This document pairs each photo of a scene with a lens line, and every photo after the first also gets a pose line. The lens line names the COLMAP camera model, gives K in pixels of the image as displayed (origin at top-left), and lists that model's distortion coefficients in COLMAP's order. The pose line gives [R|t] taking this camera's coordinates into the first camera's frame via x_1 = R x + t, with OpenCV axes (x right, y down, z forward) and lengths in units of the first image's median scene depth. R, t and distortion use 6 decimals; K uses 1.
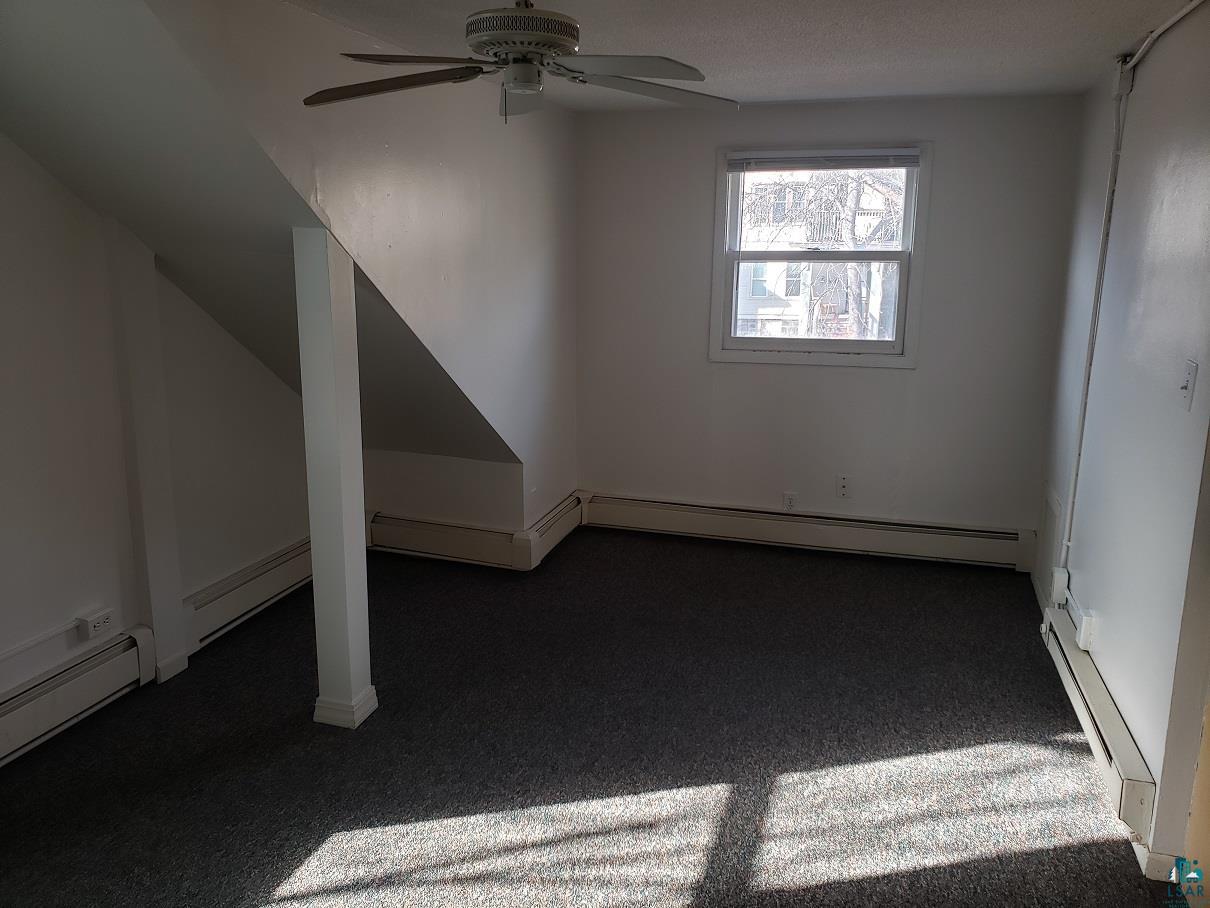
lens RADIAL K [[952.9, 0, 605.2], [0, 952.9, 455.1], [0, 0, 1]] dist [0.062053, -0.009216]
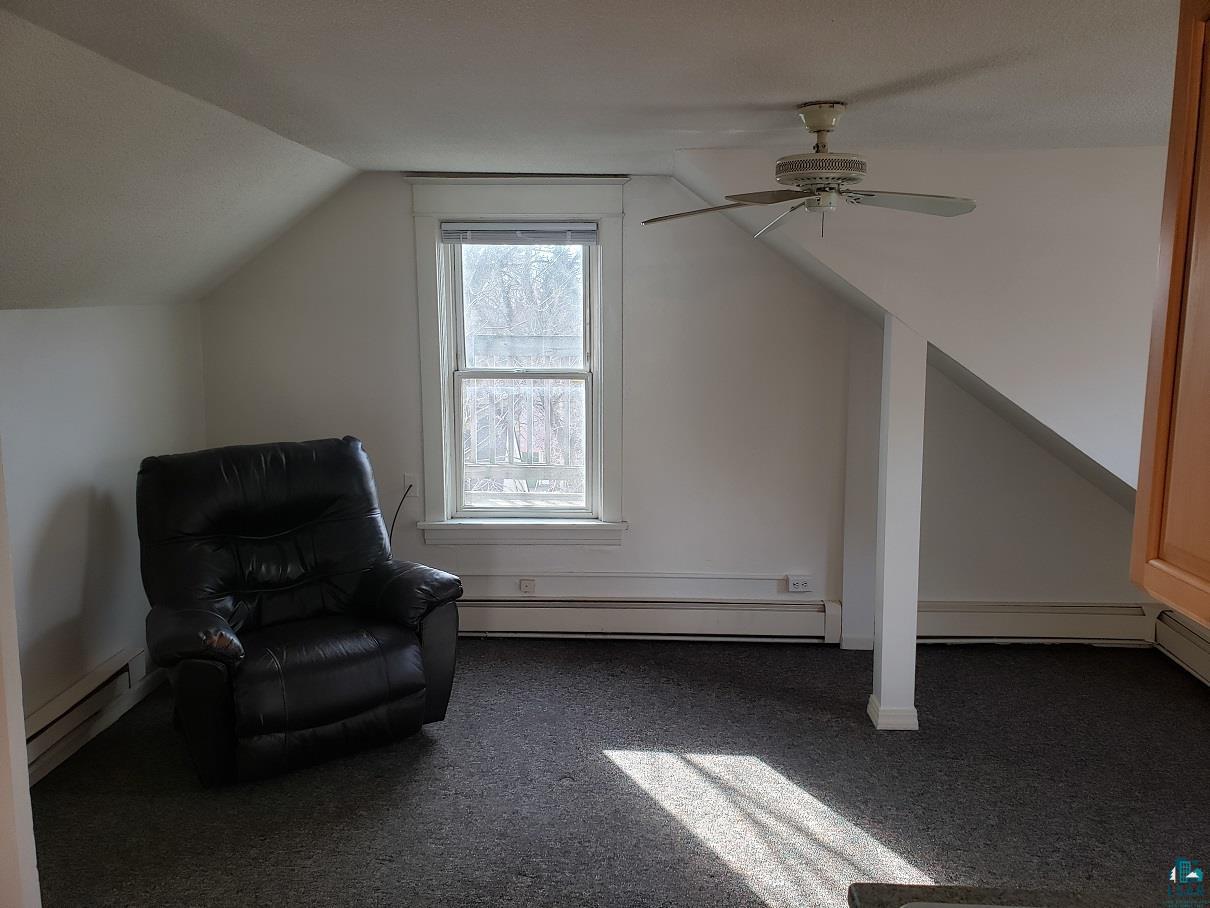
lens RADIAL K [[952.9, 0, 614.3], [0, 952.9, 450.3], [0, 0, 1]] dist [0.062053, -0.009216]
pose [[0.274367, 0.142434, -0.951018, 0.921972], [-0.218513, 0.972333, 0.082586, -0.099911], [0.936469, 0.185150, 0.297900, 0.342330]]
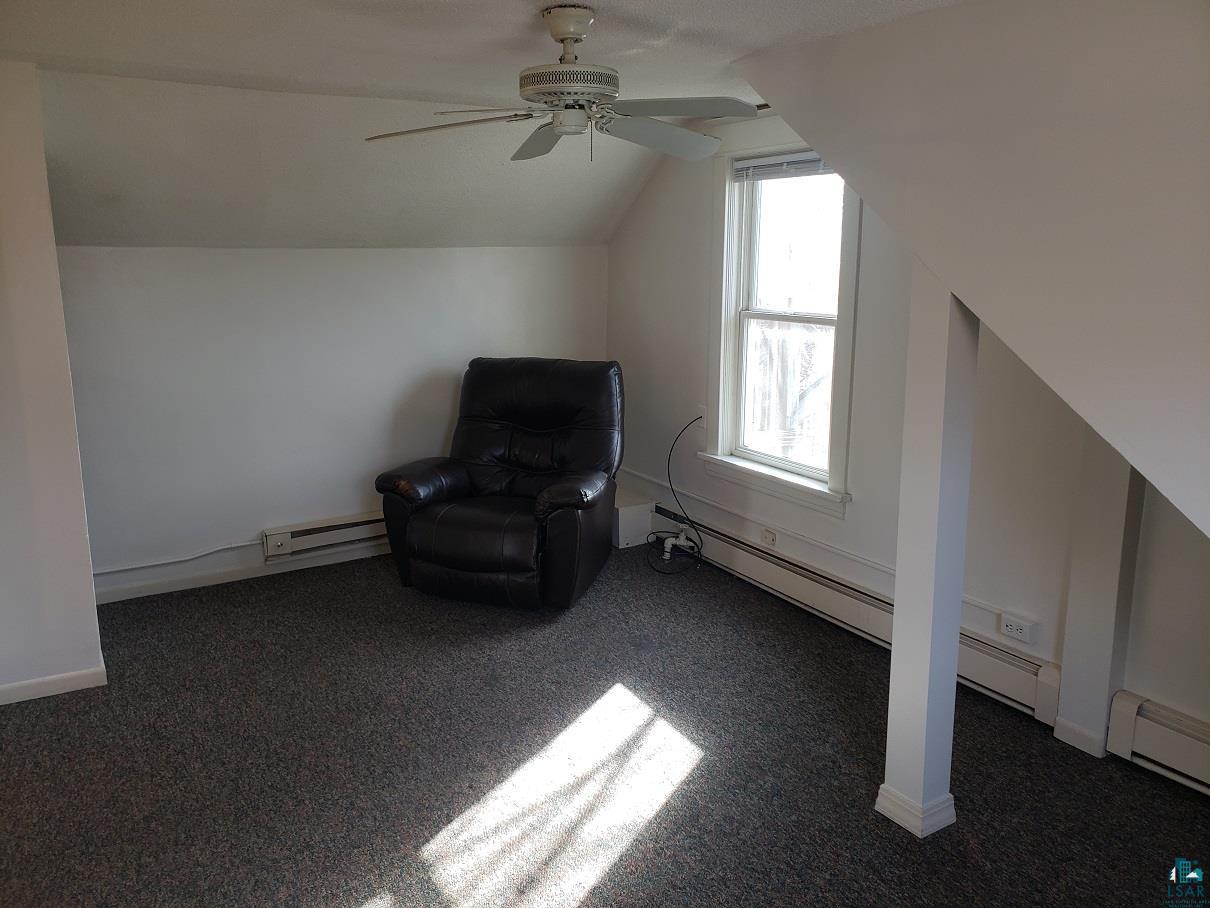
lens RADIAL K [[952.9, 0, 606.1], [0, 952.9, 452.3], [0, 0, 1]] dist [0.062053, -0.009216]
pose [[-0.667654, 0.150402, -0.729121, 0.645651], [-0.173770, 0.920843, 0.349072, -0.368381], [0.723907, 0.359759, -0.588669, 1.536149]]
